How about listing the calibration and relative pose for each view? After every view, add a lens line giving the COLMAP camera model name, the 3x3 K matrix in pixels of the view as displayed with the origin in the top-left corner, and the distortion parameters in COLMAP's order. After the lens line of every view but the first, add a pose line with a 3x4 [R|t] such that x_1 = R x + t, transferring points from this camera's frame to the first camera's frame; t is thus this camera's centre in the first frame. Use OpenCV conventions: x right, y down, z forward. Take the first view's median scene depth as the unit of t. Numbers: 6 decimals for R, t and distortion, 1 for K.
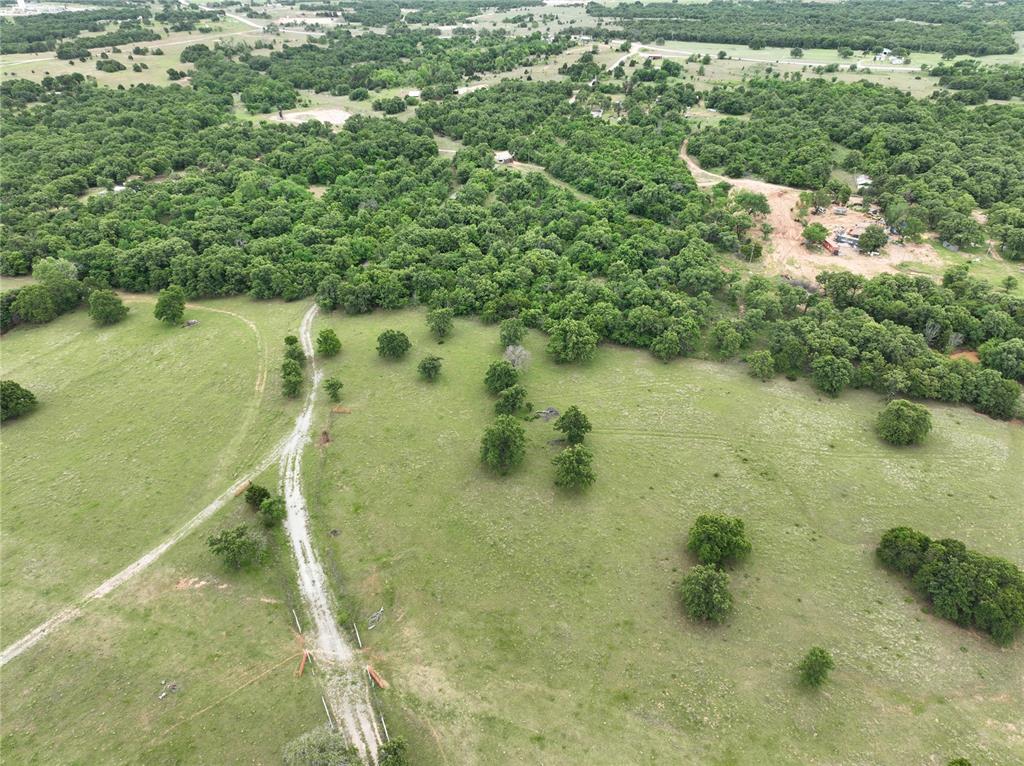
lens RADIAL K [[720.8, 0, 511.9], [0, 720.8, 384.3], [0, 0, 1]] dist [-0.002596, 0.022087]
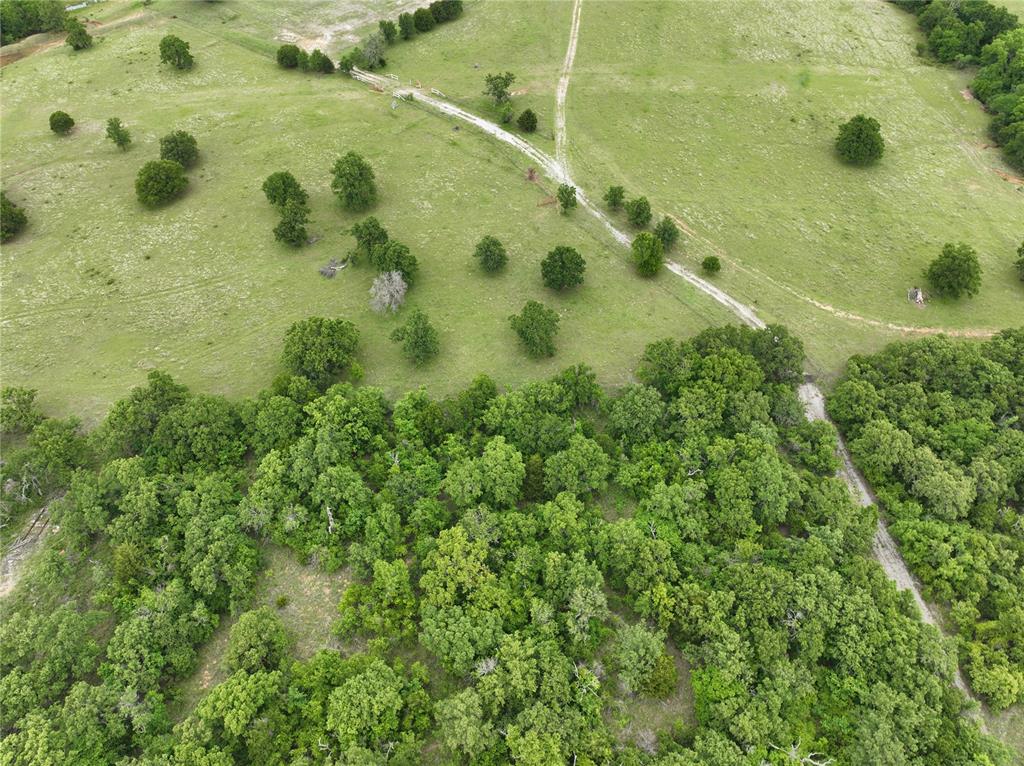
lens RADIAL K [[720.8, 0, 511.9], [0, 720.8, 384.3], [0, 0, 1]] dist [-0.002596, 0.022087]
pose [[-0.923711, 0.287745, -0.252906, 0.053473], [-0.192208, 0.222960, 0.955691, -0.382068], [0.331383, 0.931392, -0.150644, 0.642235]]
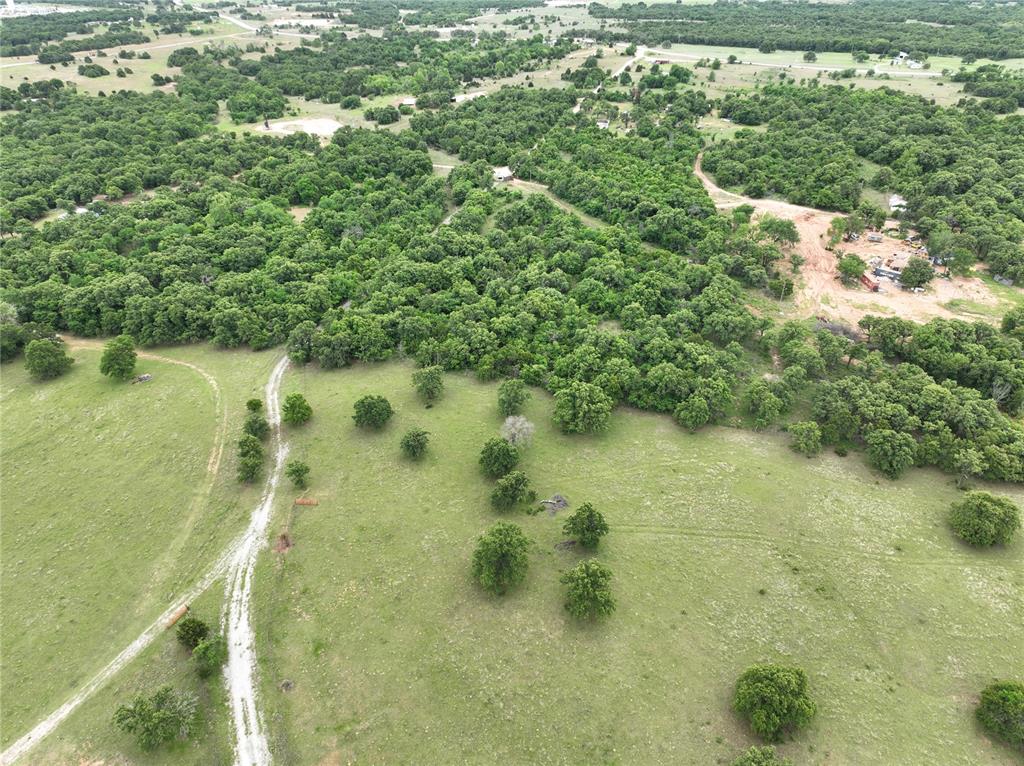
lens RADIAL K [[720.8, 0, 511.9], [0, 720.8, 384.3], [0, 0, 1]] dist [-0.002596, 0.022087]
pose [[0.999999, 0.000190, -0.001054, 0.000557], [-0.000190, 1.000000, 0.000181, -0.047450], [0.001054, -0.000181, 0.999999, 0.079594]]
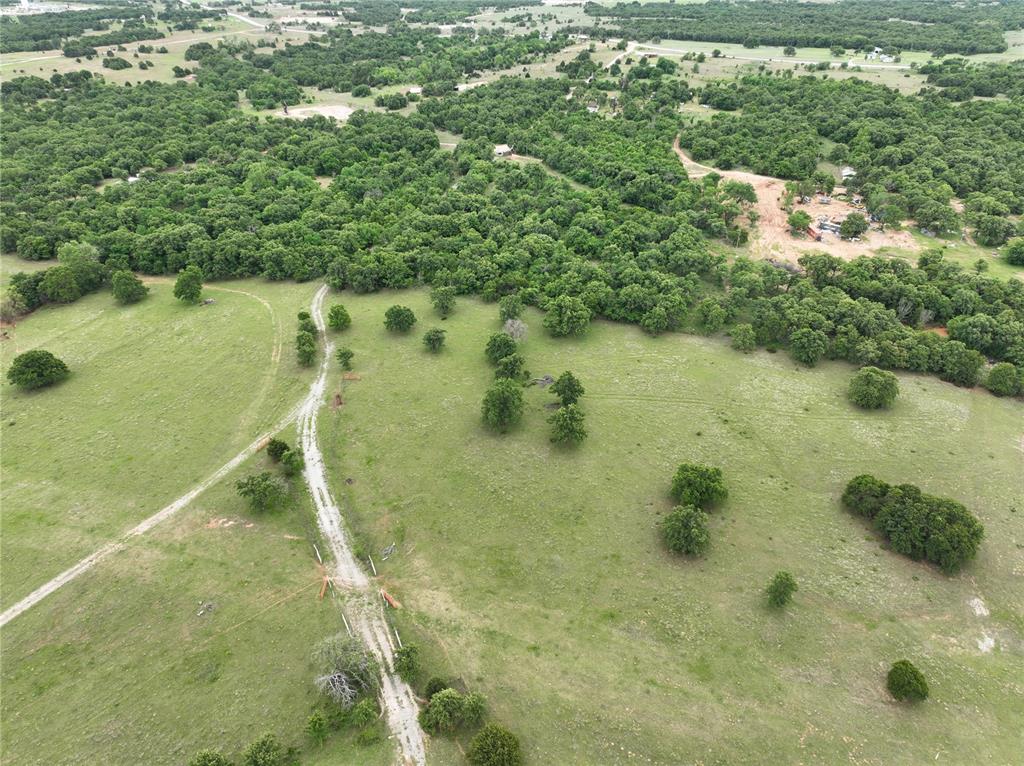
lens RADIAL K [[720.8, 0, 511.9], [0, 720.8, 384.3], [0, 0, 1]] dist [-0.002596, 0.022087]
pose [[0.999998, -0.000033, 0.001798, -0.000082], [0.000034, 1.000000, -0.000202, 0.022287], [-0.001798, 0.000202, 0.999998, -0.037405]]
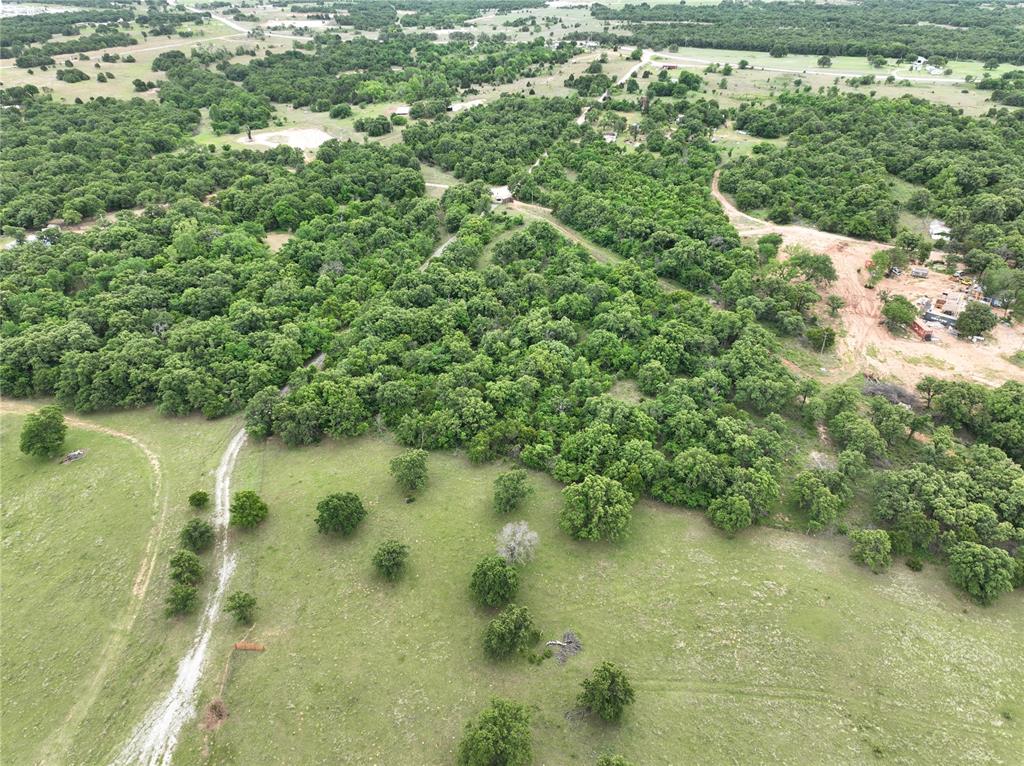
lens RADIAL K [[720.8, 0, 511.9], [0, 720.8, 384.3], [0, 0, 1]] dist [-0.002596, 0.022087]
pose [[0.999998, 0.001476, -0.001159, 0.001050], [-0.001475, 0.999999, 0.000592, -0.097019], [0.001160, -0.000590, 0.999999, 0.162735]]
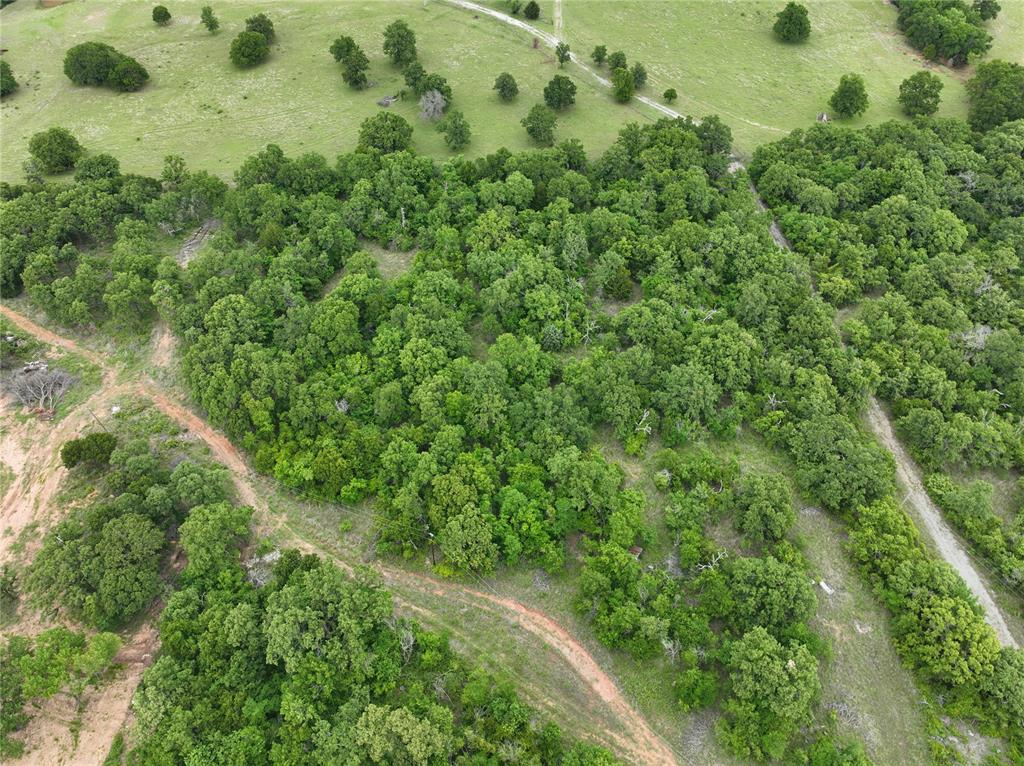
lens RADIAL K [[720.8, 0, 511.9], [0, 720.8, 384.3], [0, 0, 1]] dist [-0.002596, 0.022087]
pose [[-0.922636, 0.287659, -0.256896, 0.140902], [-0.195304, 0.225893, 0.954373, -0.478121], [0.332565, 0.930712, -0.152236, 0.801408]]
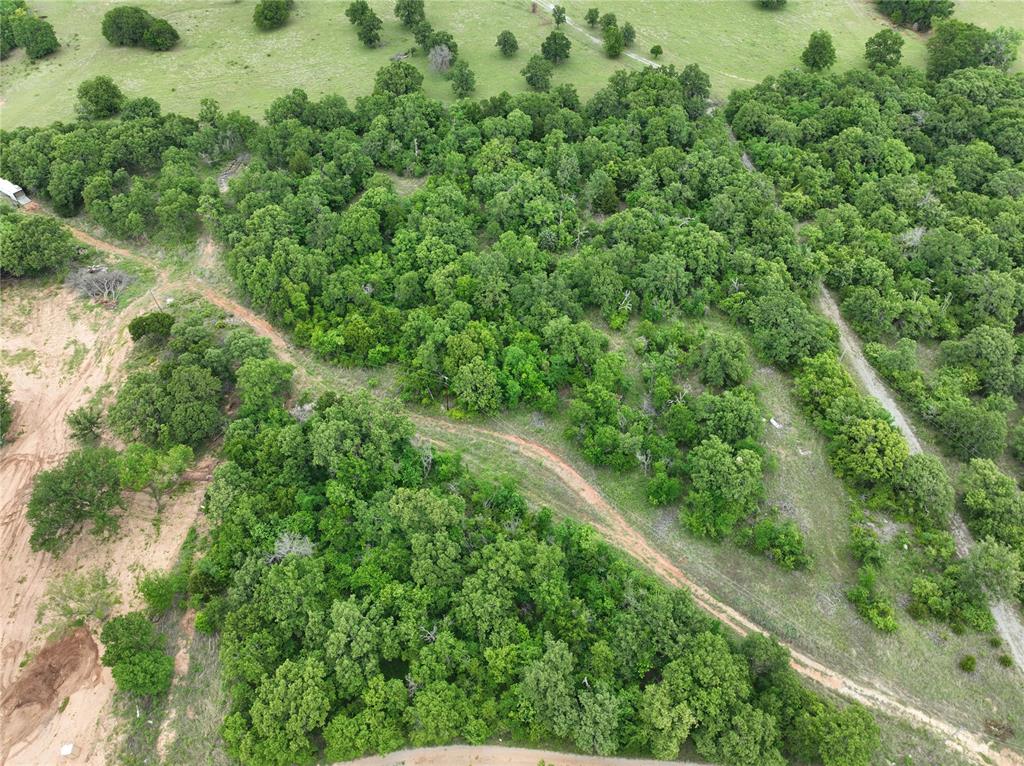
lens RADIAL K [[720.8, 0, 511.9], [0, 720.8, 384.3], [0, 0, 1]] dist [-0.002596, 0.022087]
pose [[-0.922513, 0.287225, -0.257822, 0.172303], [-0.195530, 0.228146, 0.953791, -0.515552], [0.332774, 0.930296, -0.154307, 0.864610]]
